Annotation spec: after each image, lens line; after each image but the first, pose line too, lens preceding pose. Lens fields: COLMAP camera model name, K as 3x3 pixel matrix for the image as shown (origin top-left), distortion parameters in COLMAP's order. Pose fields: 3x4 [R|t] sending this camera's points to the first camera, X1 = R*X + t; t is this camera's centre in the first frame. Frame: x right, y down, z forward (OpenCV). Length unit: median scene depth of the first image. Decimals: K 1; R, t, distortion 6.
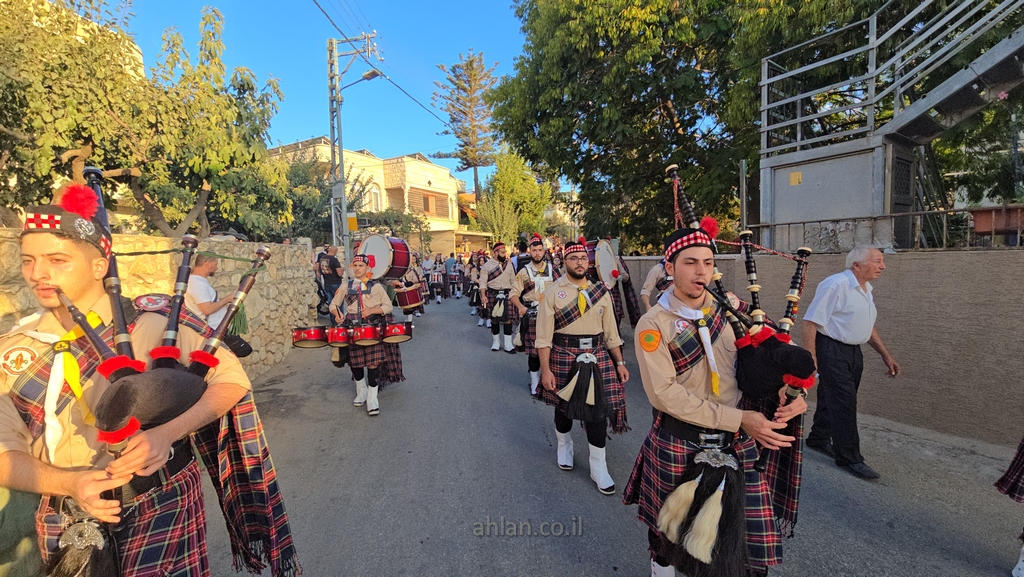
lens RADIAL K [[420.1, 0, 512.0], [0, 420.1, 288.5], [0, 0, 1]] dist [0.000495, 0.000023]
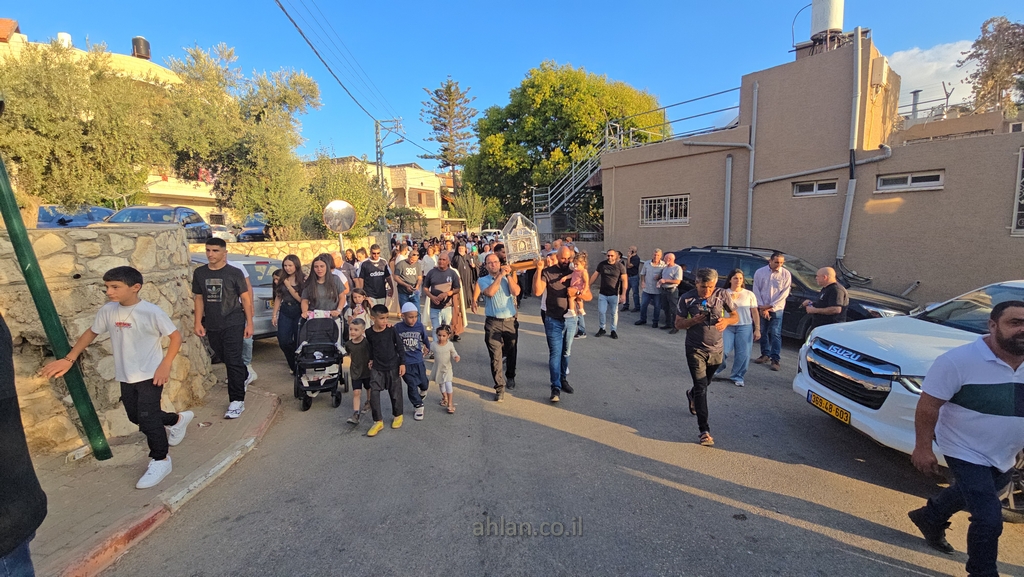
lens RADIAL K [[420.1, 0, 512.0], [0, 420.1, 288.5], [0, 0, 1]] dist [0.000495, 0.000023]
pose [[0.998613, -0.002444, 0.052586, 0.032740], [-0.000804, 0.998097, 0.061664, 0.016687], [-0.052637, -0.061620, 0.996711, -0.432847]]
